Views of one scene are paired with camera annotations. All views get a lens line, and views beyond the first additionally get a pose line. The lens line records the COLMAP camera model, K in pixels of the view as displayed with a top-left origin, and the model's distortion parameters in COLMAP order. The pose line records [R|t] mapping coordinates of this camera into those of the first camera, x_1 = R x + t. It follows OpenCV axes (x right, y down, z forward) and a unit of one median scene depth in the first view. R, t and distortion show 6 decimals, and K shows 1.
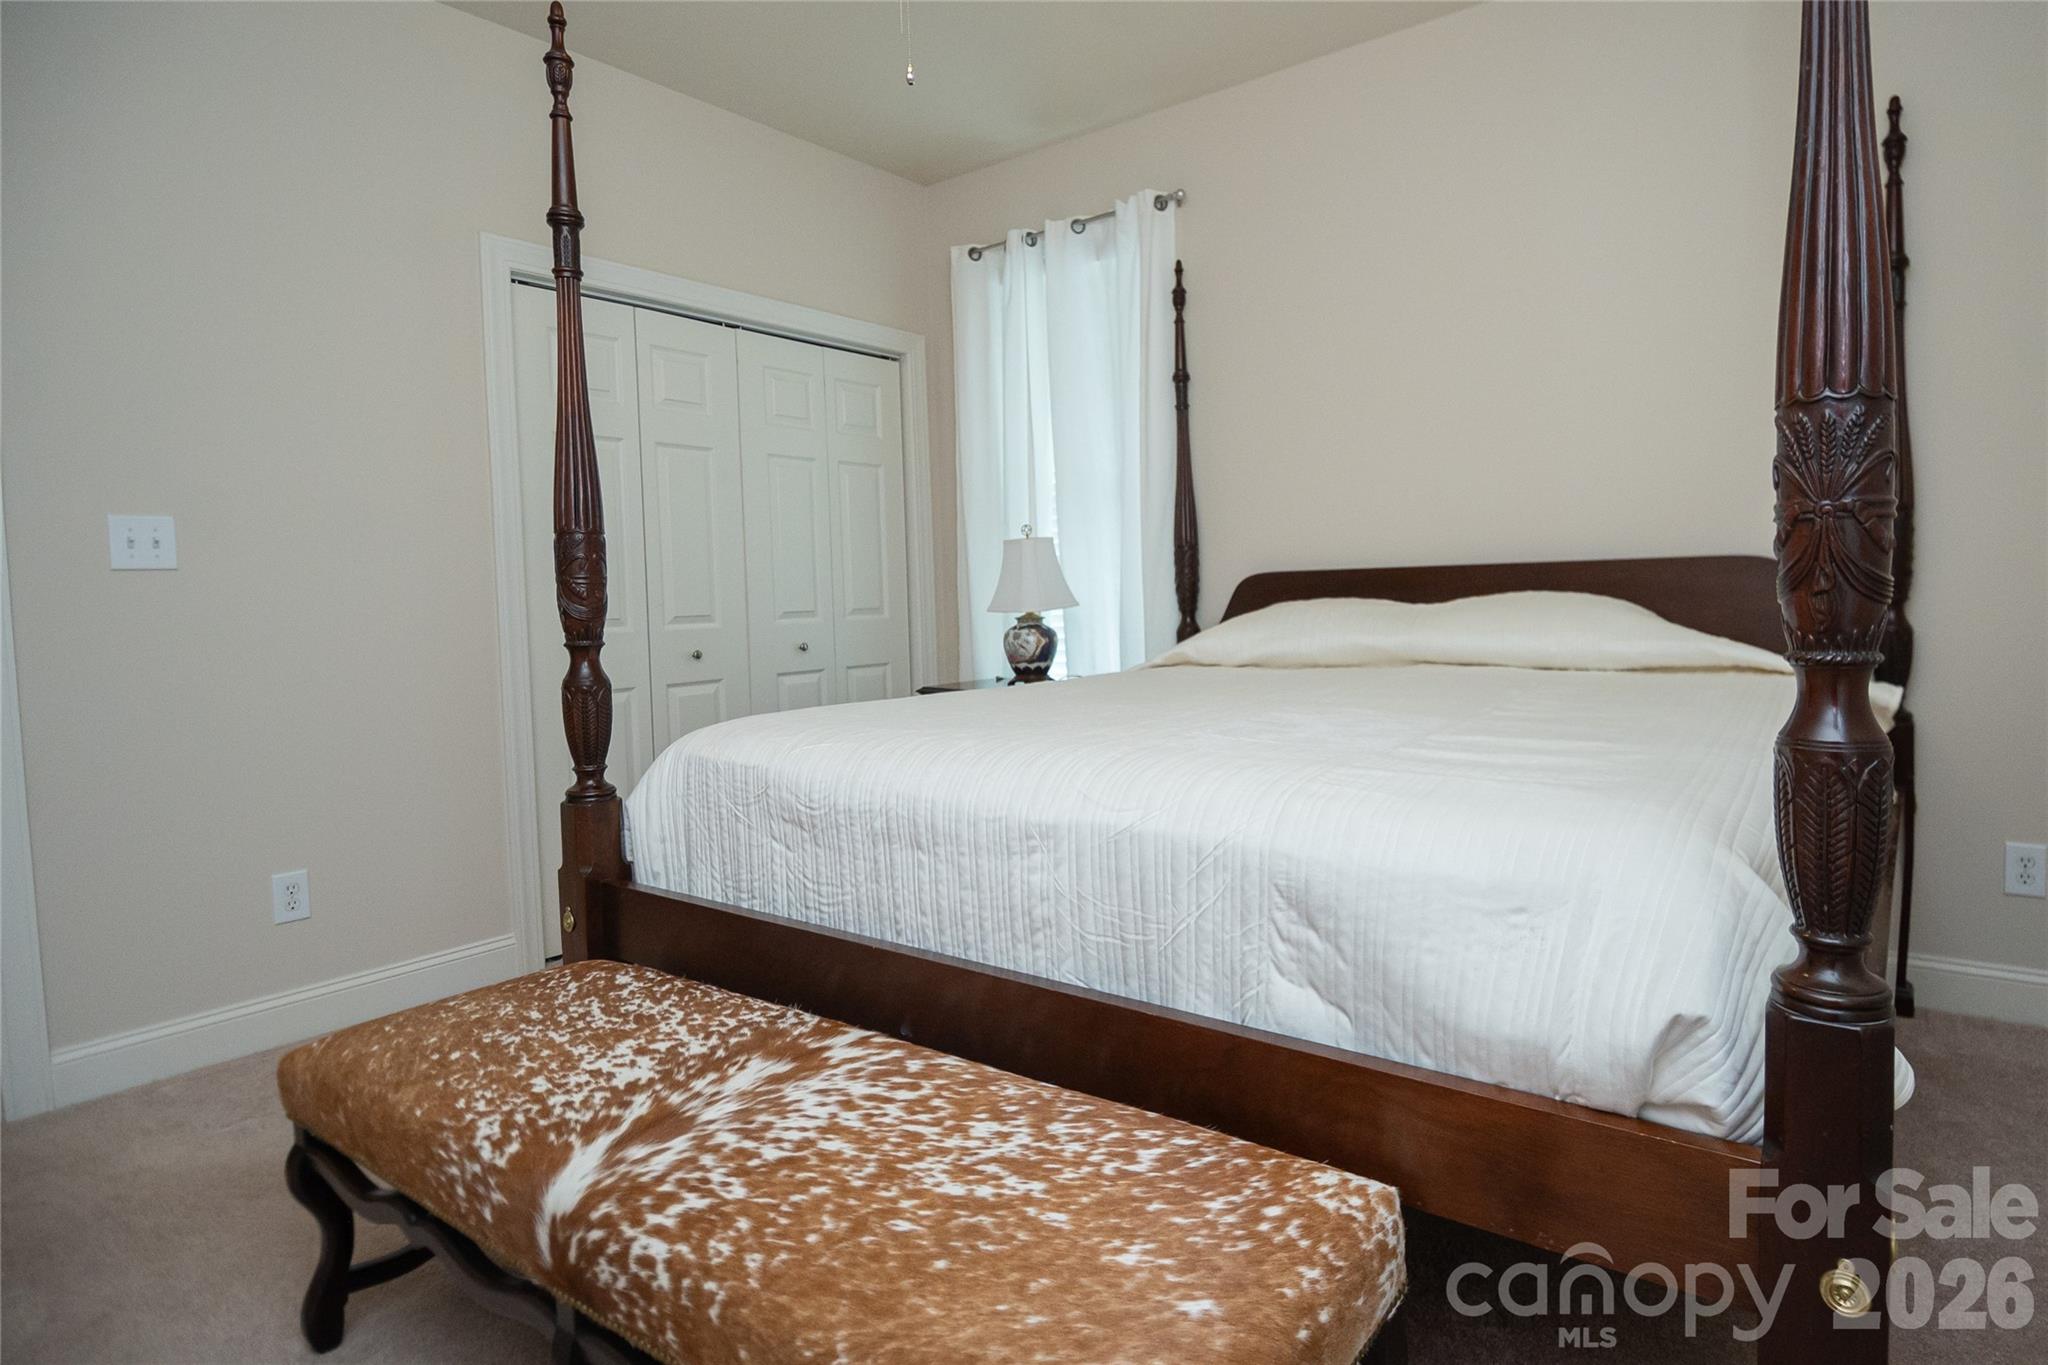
lens RADIAL K [[1075.9, 0, 1115.9], [0, 1075.9, 641.3], [0, 0, 1]] dist [0.018987, -0.034178]
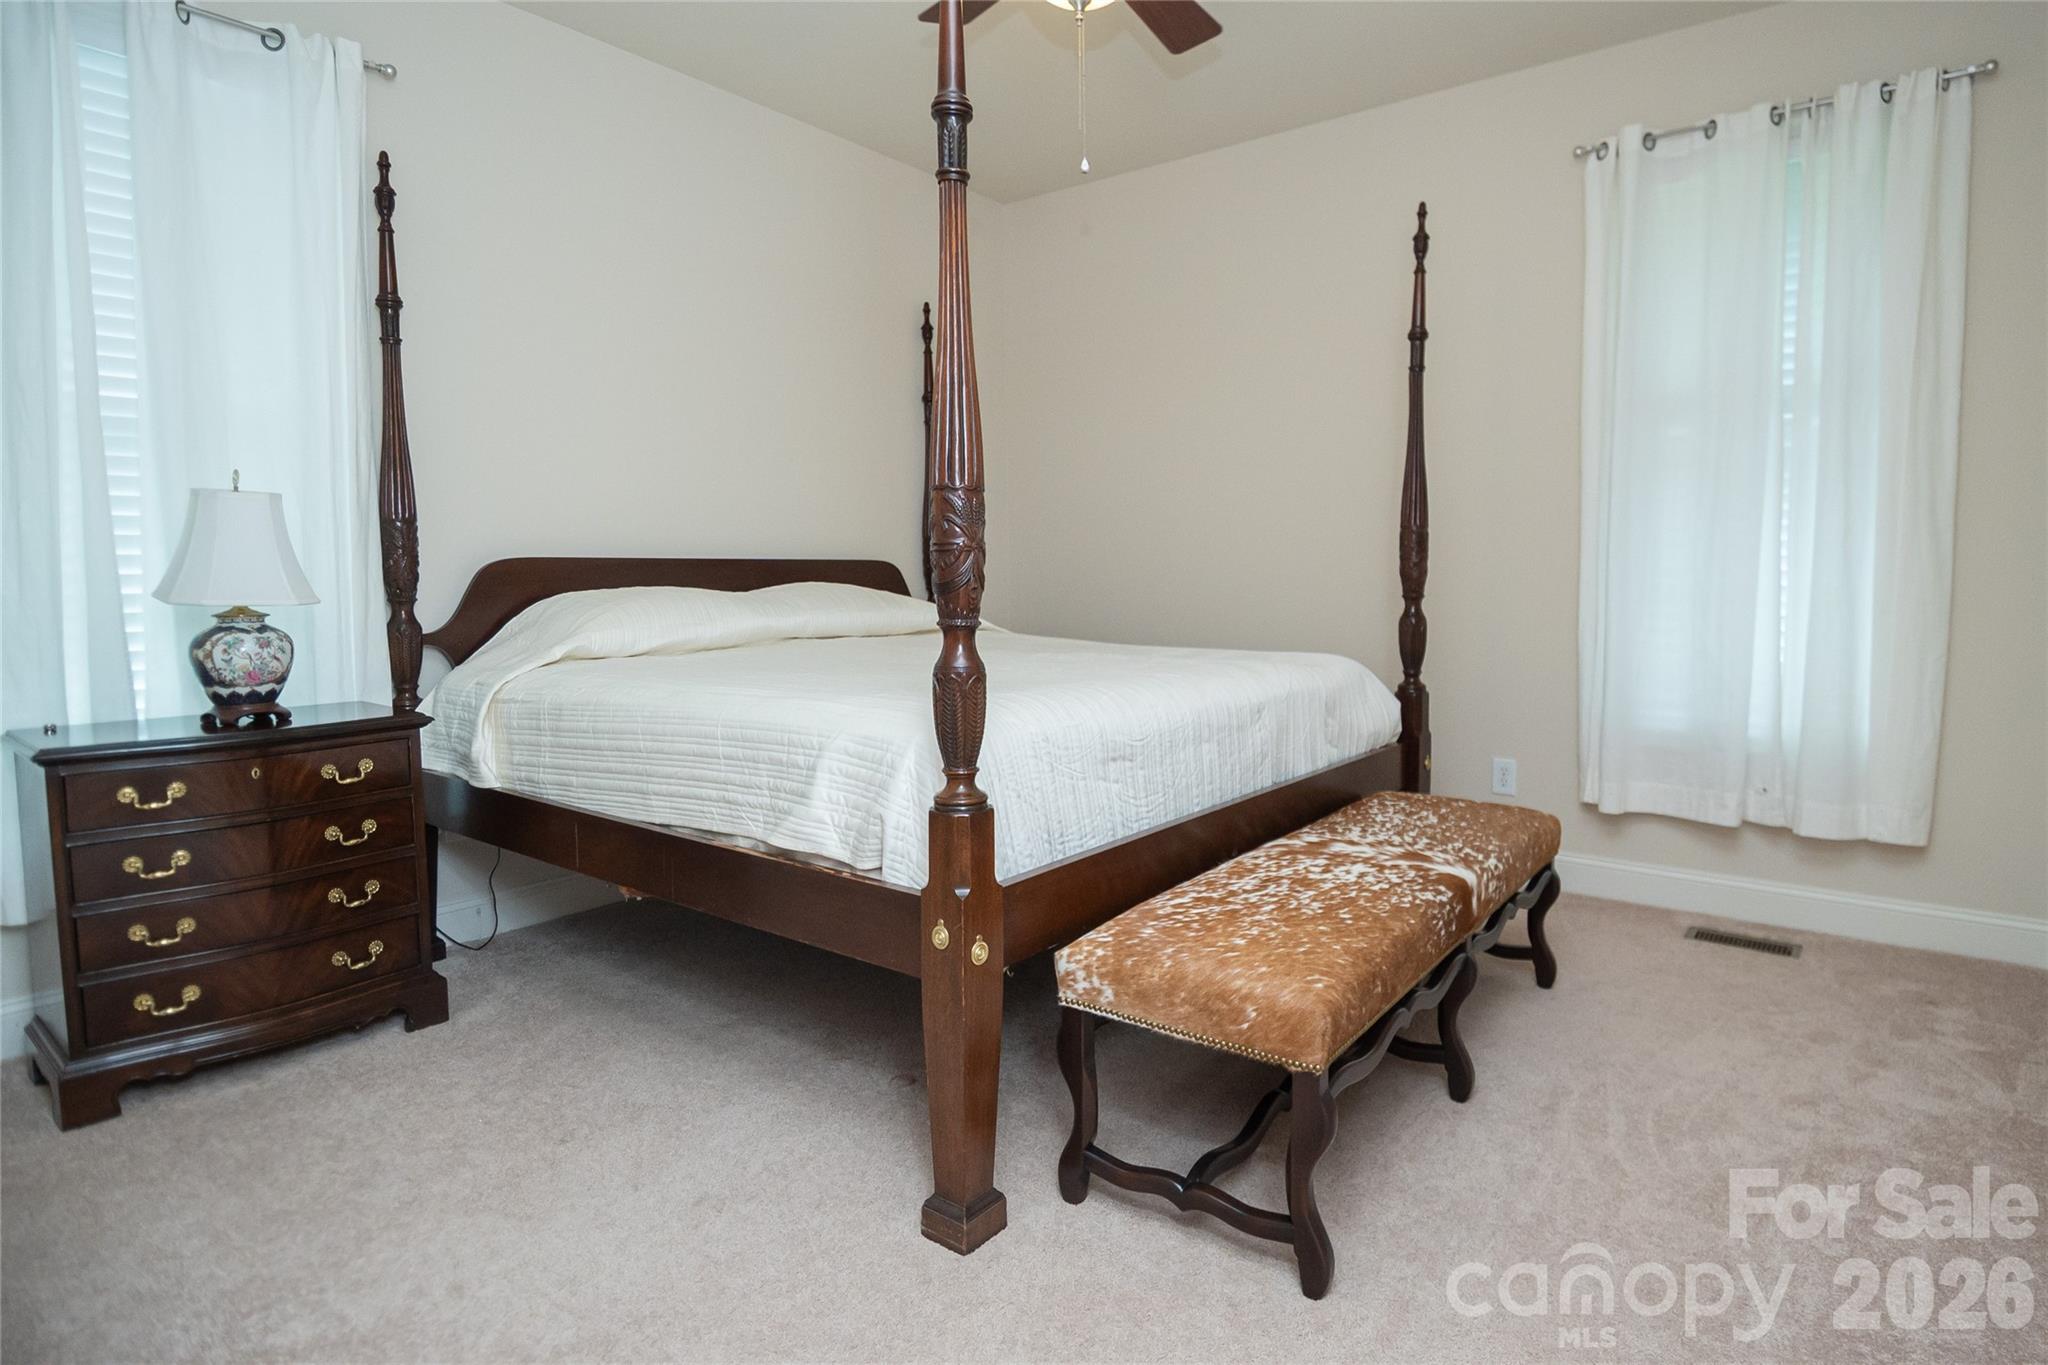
lens RADIAL K [[1073.9, 0, 1138.3], [0, 1073.9, 644.7], [0, 0, 1]] dist [0.014844, -0.016912]
pose [[-0.002067, -0.041207, 0.999149, -1.672931], [0.049796, 0.997907, 0.041258, -0.008698], [-0.998757, 0.049839, -0.000010, 1.085398]]
